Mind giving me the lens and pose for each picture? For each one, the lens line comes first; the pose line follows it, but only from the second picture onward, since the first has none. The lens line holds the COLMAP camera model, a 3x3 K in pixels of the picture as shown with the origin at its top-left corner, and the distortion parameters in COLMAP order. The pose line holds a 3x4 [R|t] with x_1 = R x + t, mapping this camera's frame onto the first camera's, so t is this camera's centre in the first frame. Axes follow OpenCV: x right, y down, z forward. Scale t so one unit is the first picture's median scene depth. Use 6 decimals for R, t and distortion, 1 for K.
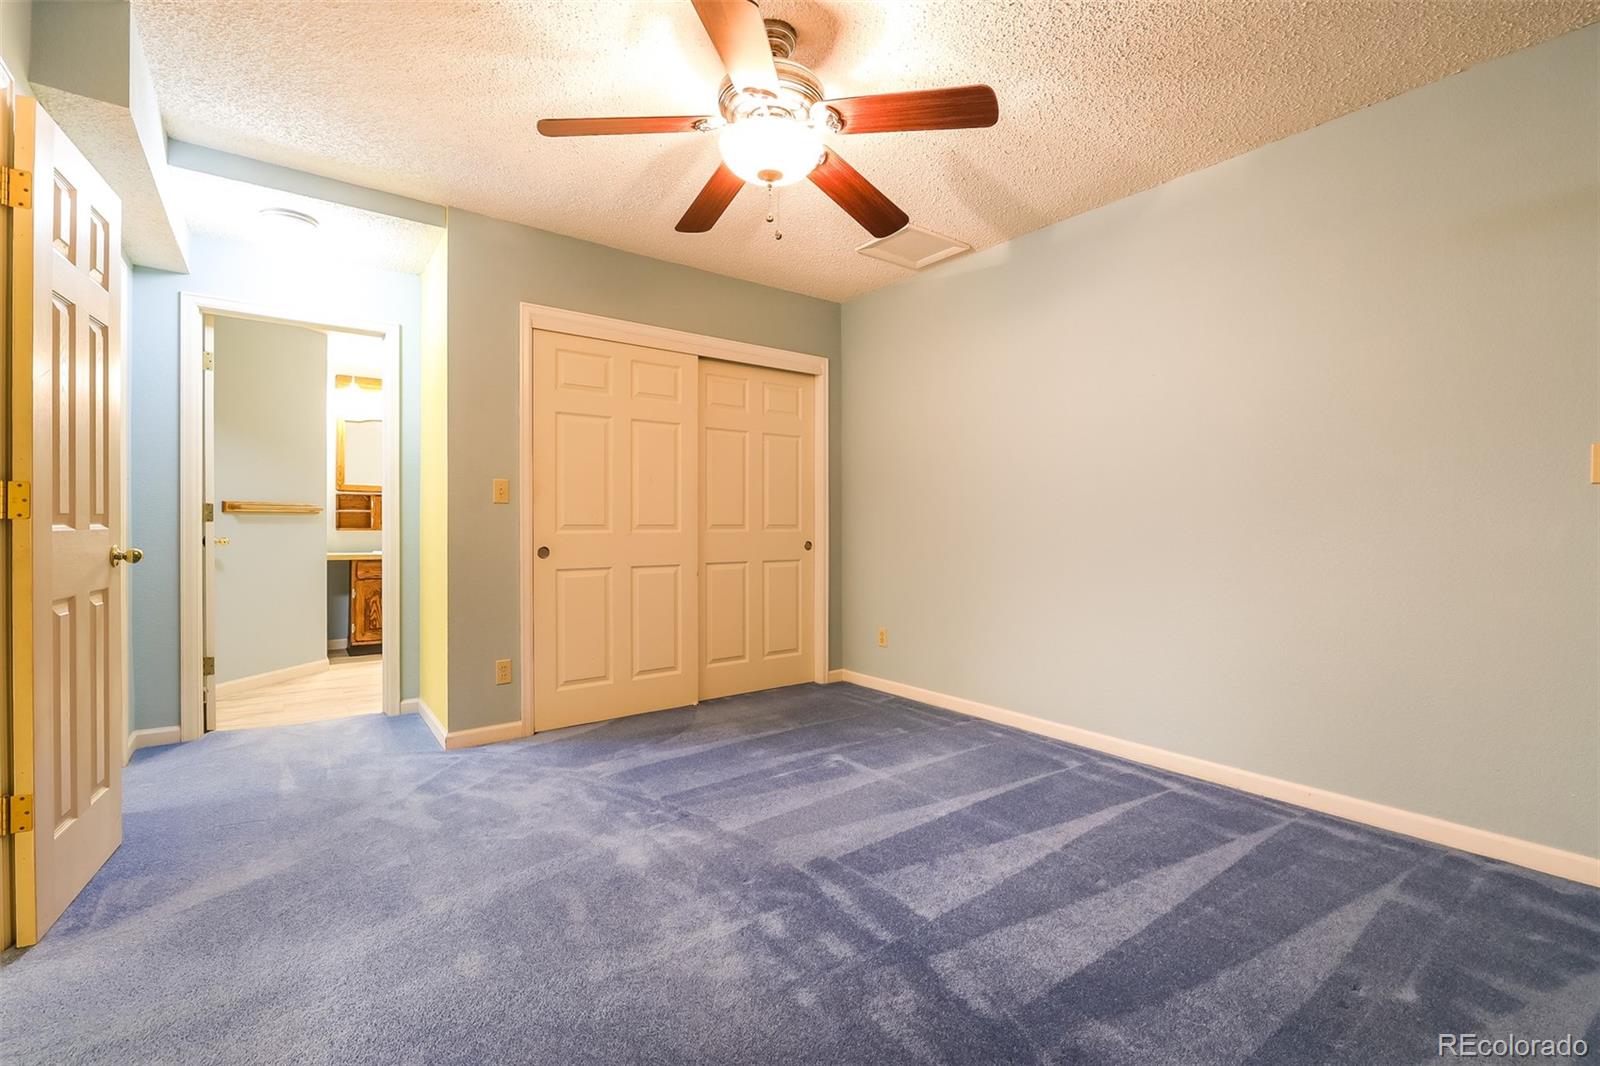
lens RADIAL K [[677.9, 0, 791.1], [0, 677.9, 527.7], [0, 0, 1]] dist [0.000040, -0.000040]
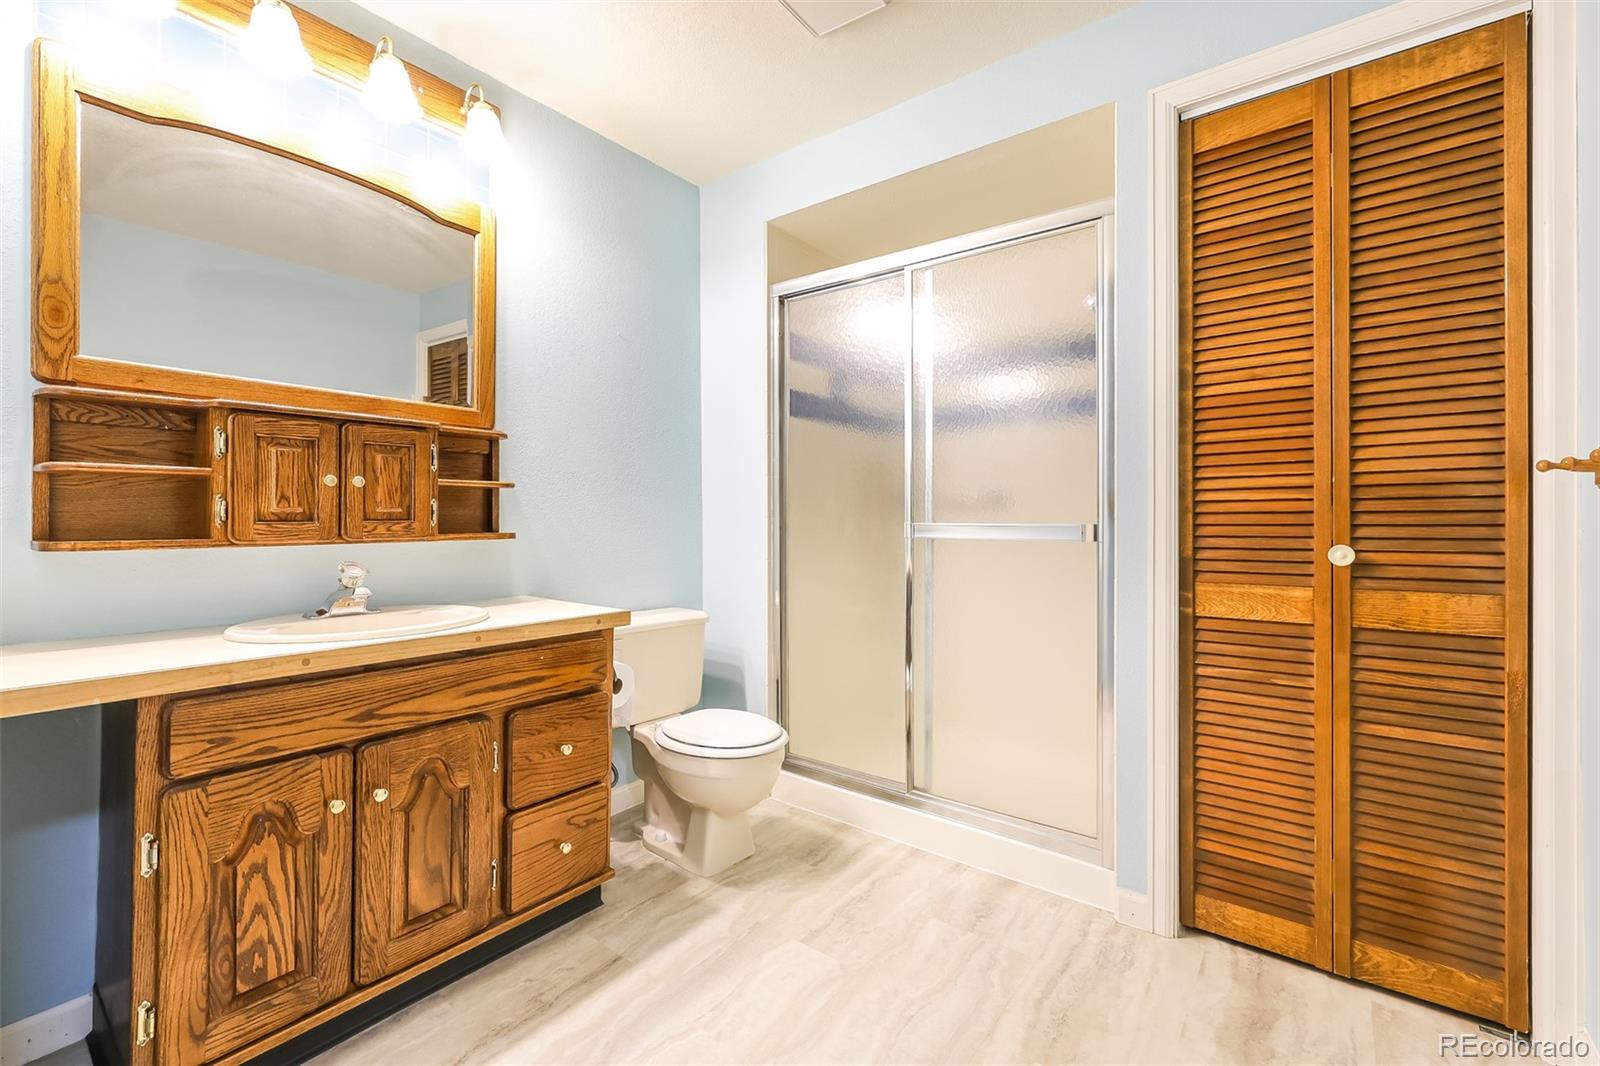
lens RADIAL K [[677.9, 0, 791.1], [0, 677.9, 527.7], [0, 0, 1]] dist [0.000040, -0.000040]
pose [[0.964681, -0.003693, 0.263394, -0.484110], [0.002640, 0.999987, 0.004349, -0.003821], [-0.263406, -0.003500, 0.964679, 0.710205]]
